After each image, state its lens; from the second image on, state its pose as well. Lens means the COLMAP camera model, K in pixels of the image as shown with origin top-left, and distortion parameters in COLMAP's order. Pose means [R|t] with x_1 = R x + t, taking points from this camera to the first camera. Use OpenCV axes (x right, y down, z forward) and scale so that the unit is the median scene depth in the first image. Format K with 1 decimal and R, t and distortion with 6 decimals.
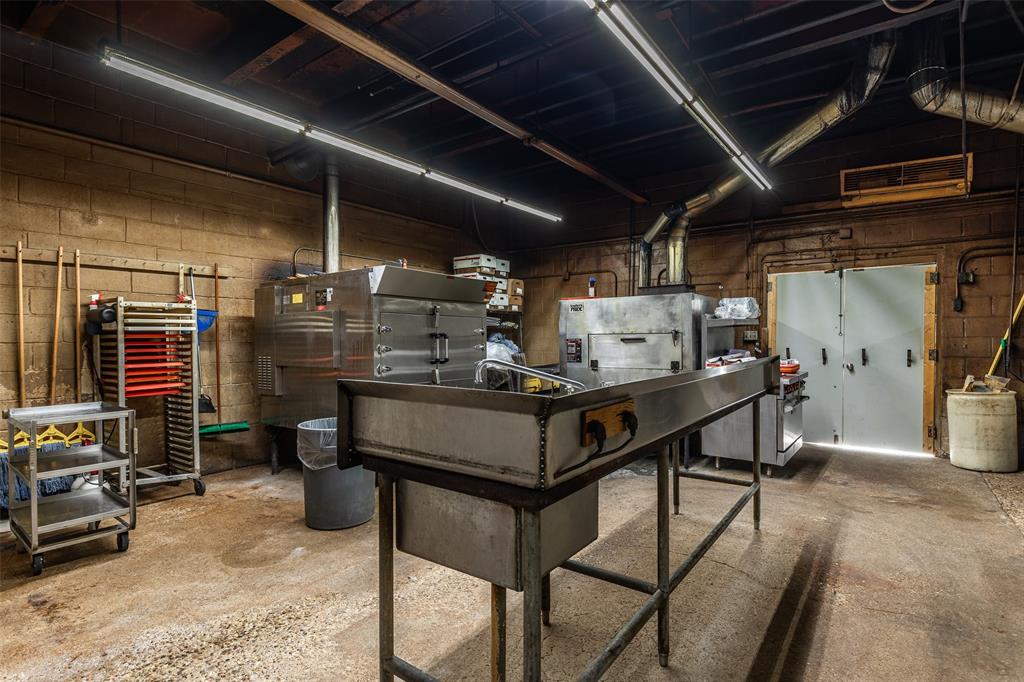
lens RADIAL K [[511.2, 0, 516.8], [0, 511.2, 341.5], [0, 0, 1]] dist [0.000329, 0.000140]
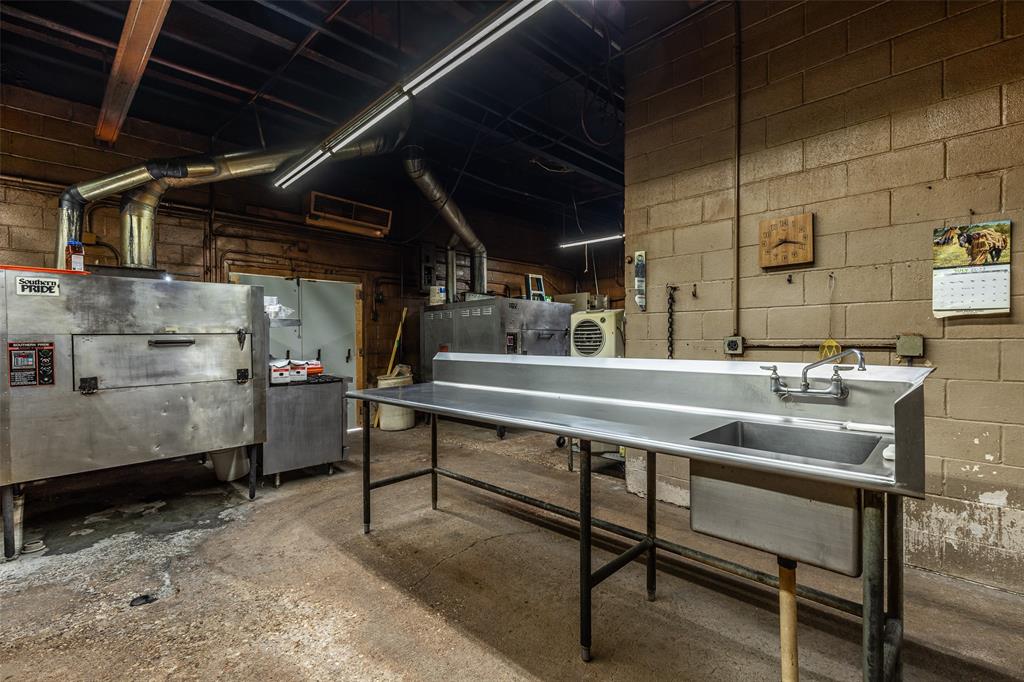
lens RADIAL K [[459.4, 0, 520.4], [0, 459.4, 343.3], [0, 0, 1]] dist [0.002891, -0.000002]
pose [[0.132001, -0.008598, 0.991212, -0.309814], [0.016603, 0.999841, 0.006462, 0.001071], [-0.991110, 0.015604, 0.132123, 0.422066]]
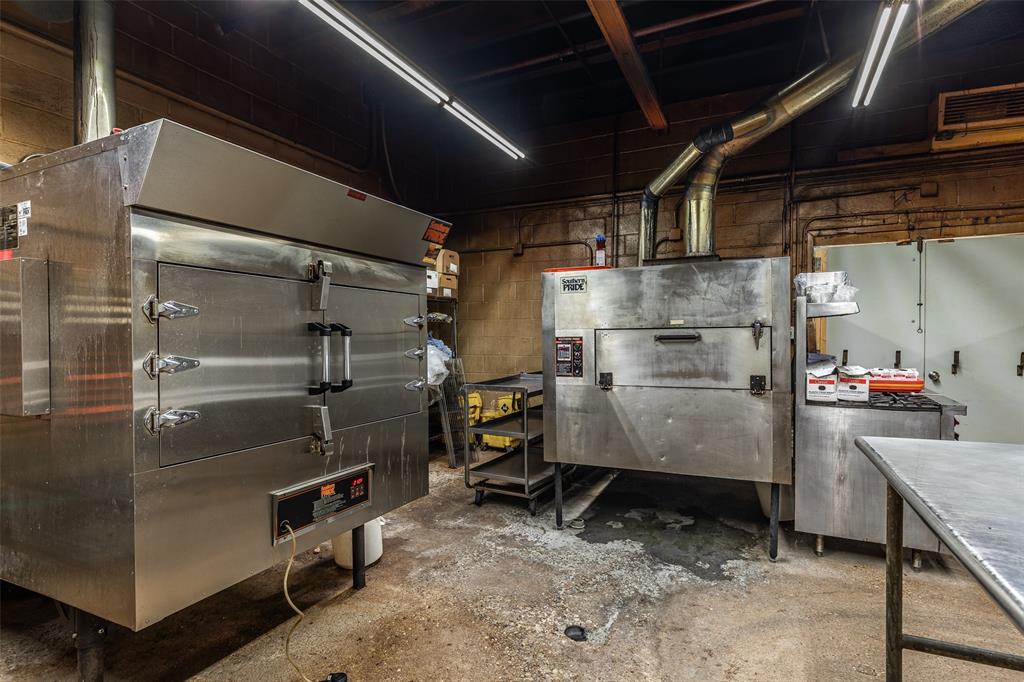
lens RADIAL K [[517.8, 0, 517.4], [0, 517.8, 342.4], [0, 0, 1]] dist [-0.002678, -0.000309]
pose [[0.981253, -0.002155, 0.192714, -0.063211], [0.001699, 0.999995, 0.002536, -0.000699], [-0.192718, -0.002161, 0.981252, 0.426315]]
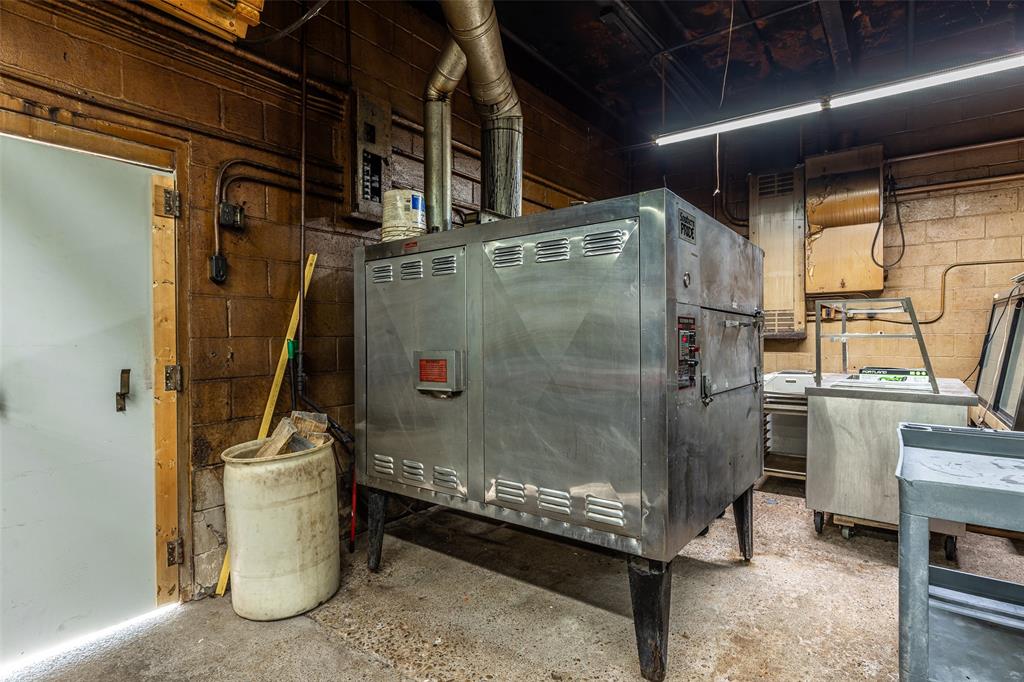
lens RADIAL K [[517.8, 0, 517.6], [0, 517.8, 345.7], [0, 0, 1]] dist [-0.002678, -0.000309]
pose [[0.010522, -0.012326, 0.999869, 0.363519], [0.016532, 0.999790, 0.012151, -0.002215], [-0.999808, 0.016402, 0.010724, 0.682767]]
